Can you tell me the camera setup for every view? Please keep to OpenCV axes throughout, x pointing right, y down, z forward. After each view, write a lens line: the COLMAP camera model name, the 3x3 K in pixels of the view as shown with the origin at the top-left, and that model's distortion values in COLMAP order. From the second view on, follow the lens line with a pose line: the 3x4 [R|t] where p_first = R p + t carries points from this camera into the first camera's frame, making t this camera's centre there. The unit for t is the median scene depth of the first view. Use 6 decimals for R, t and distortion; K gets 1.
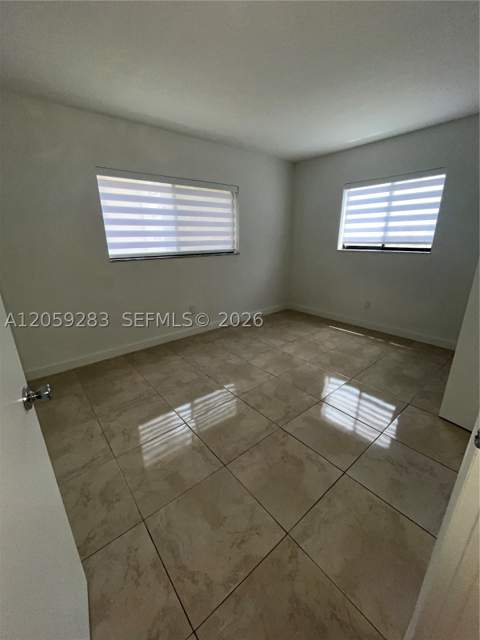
lens RADIAL K [[260.8, 0, 239.8], [0, 260.8, 319.6], [0, 0, 1]] dist [-0.001858, -0.000637]
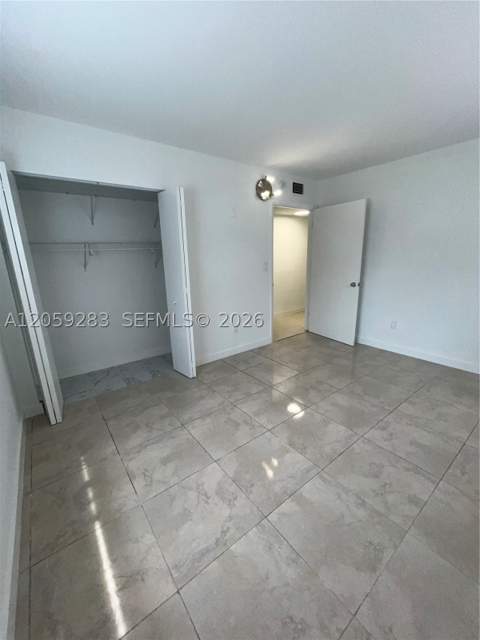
lens RADIAL K [[260.8, 0, 239.8], [0, 260.8, 319.6], [0, 0, 1]] dist [-0.001858, -0.000637]
pose [[-0.998506, 0.027142, 0.047415, 0.276745], [0.048264, 0.844909, 0.532728, -0.452779], [-0.025602, 0.534221, -0.844957, 1.353446]]
